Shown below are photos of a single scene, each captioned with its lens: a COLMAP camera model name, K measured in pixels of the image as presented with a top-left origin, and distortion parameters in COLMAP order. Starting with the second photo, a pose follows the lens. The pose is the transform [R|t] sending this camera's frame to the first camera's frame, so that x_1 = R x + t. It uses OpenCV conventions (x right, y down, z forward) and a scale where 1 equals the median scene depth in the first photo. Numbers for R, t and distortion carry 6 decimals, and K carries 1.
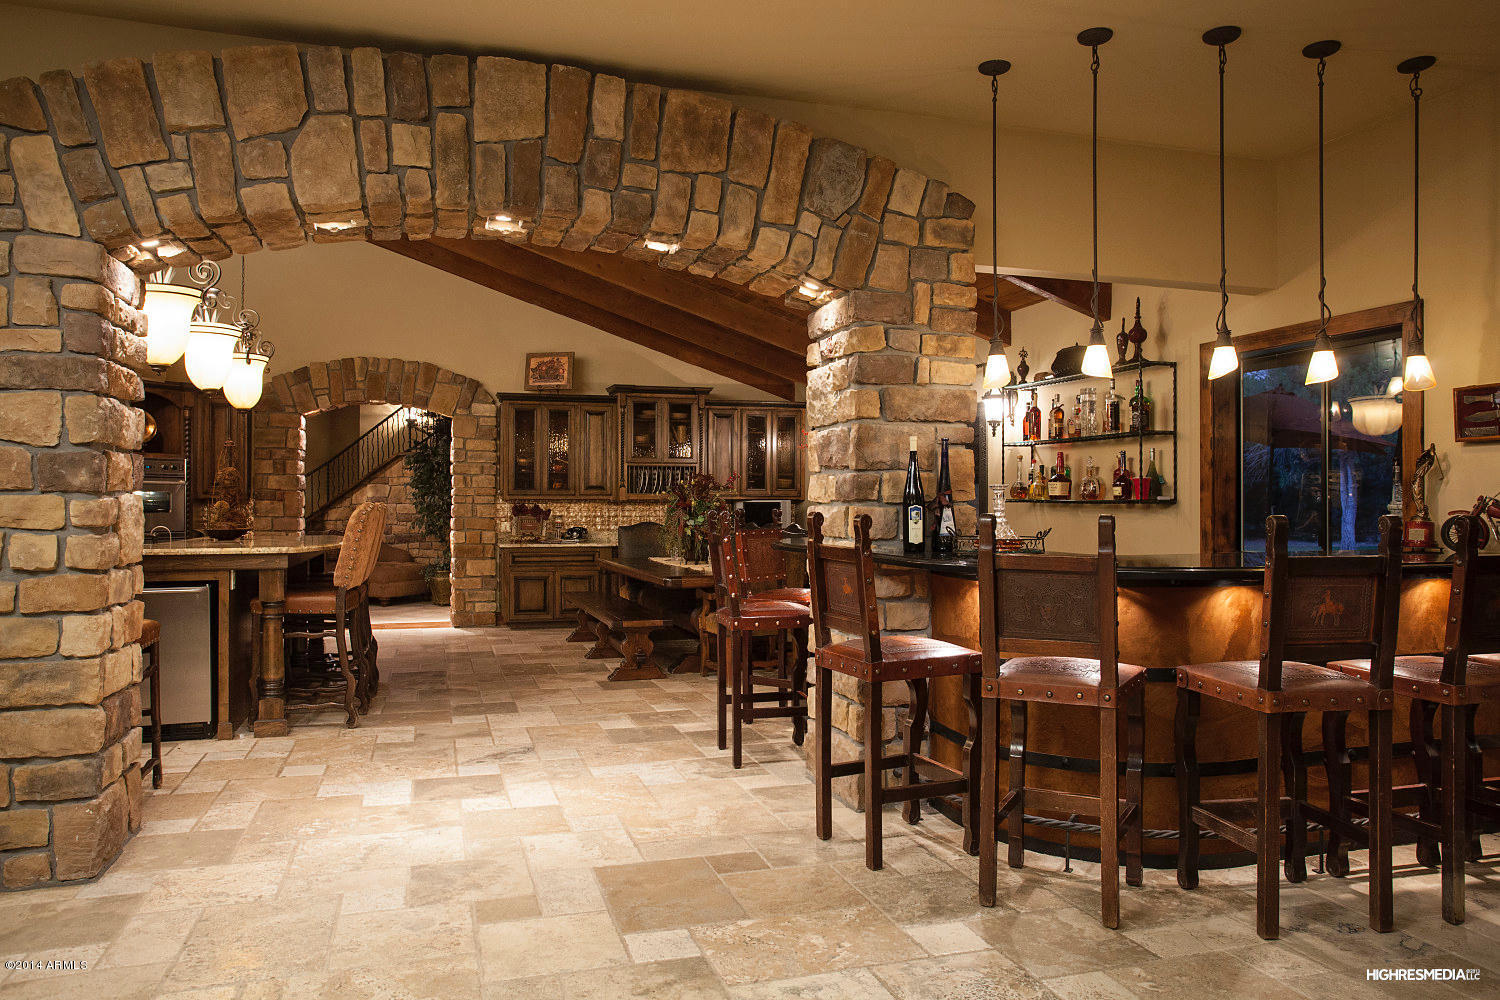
lens RADIAL K [[1018.3, 0, 750.3], [0, 1018.3, 495.4], [0, 0, 1]] dist [-0.002046, 0.000735]
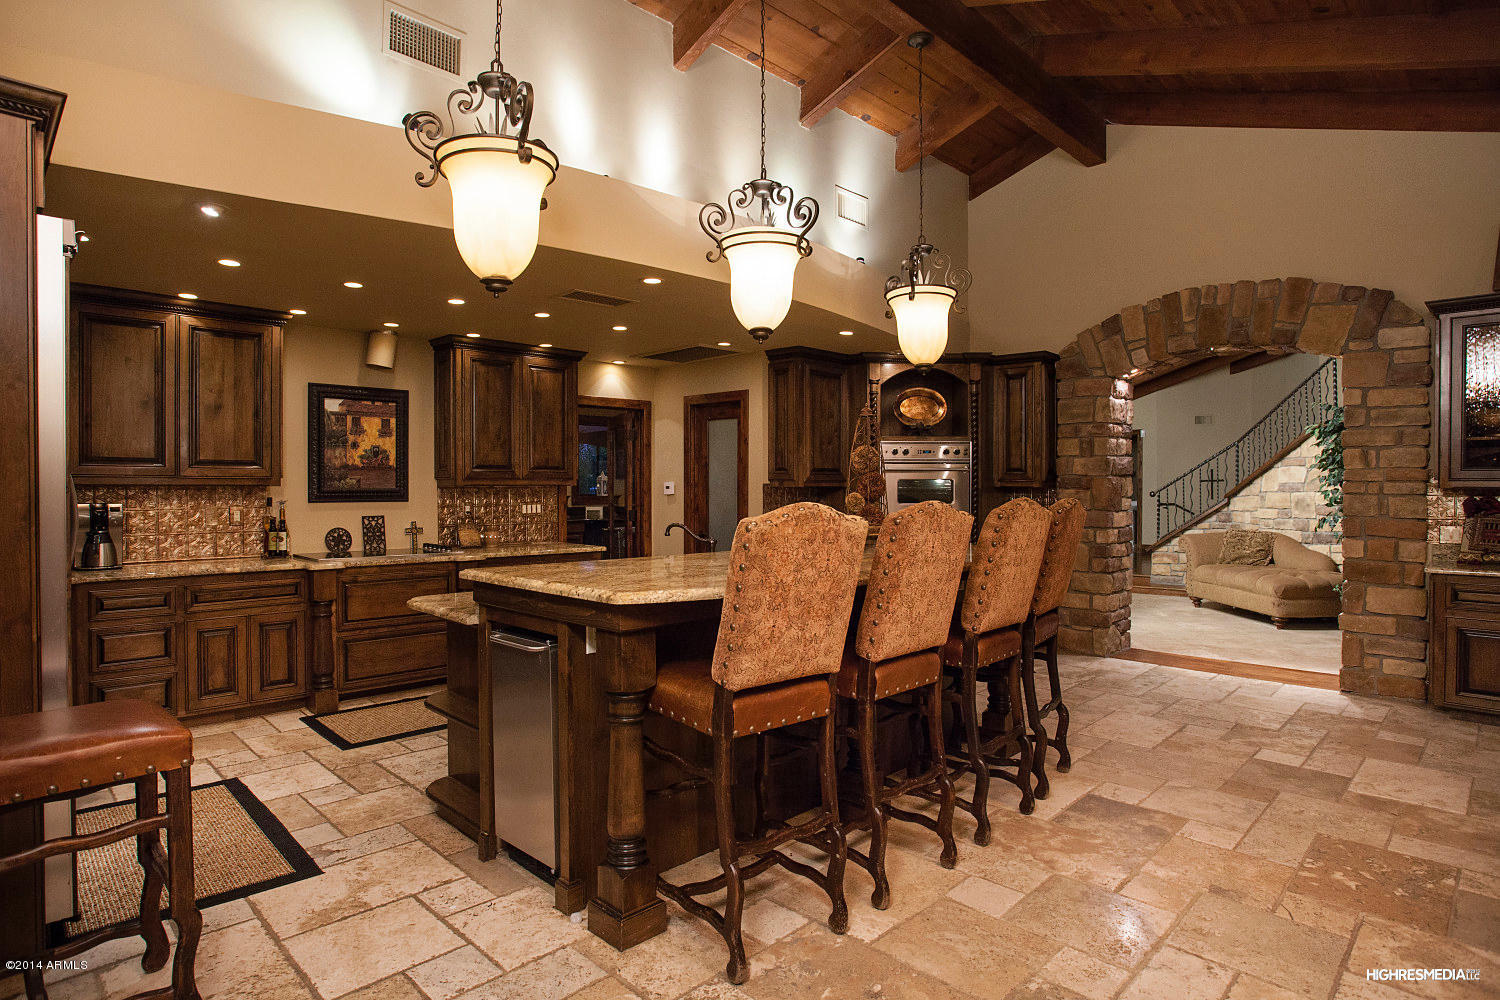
lens RADIAL K [[798.9, 0, 751.1], [0, 798.9, 493.9], [0, 0, 1]] dist [-0.021142, 0.000538]
pose [[0.473449, 0.009341, -0.880772, -0.037525], [0.005229, 0.999896, 0.013415, -0.000688], [0.880806, -0.010956, 0.473351, 0.472001]]
